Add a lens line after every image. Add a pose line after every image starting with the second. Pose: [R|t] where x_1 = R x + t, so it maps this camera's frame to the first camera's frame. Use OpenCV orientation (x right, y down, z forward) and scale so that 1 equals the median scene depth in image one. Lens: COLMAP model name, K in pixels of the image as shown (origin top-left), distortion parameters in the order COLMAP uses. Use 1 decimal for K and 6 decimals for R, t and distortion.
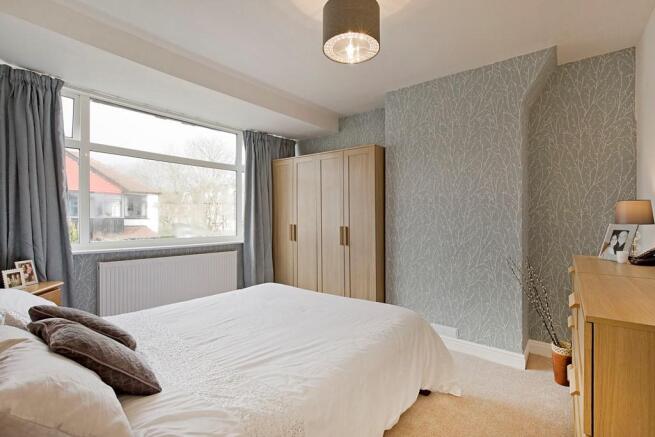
lens RADIAL K [[317.2, 0, 329.7], [0, 317.2, 212.1], [0, 0, 1]] dist [0.000662, 0.000255]
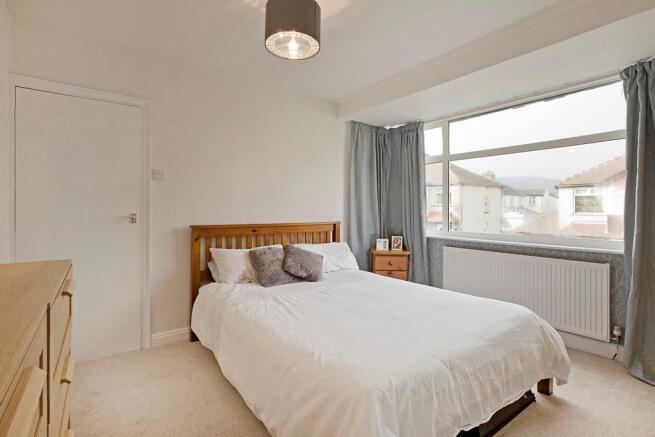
lens RADIAL K [[317.2, 0, 329.7], [0, 317.2, 212.1], [0, 0, 1]] dist [0.000662, 0.000255]
pose [[-0.248367, -0.002996, -0.968661, 0.630926], [0.006882, 0.999965, -0.004857, 0.020515], [0.968642, -0.007873, -0.248337, 0.832709]]
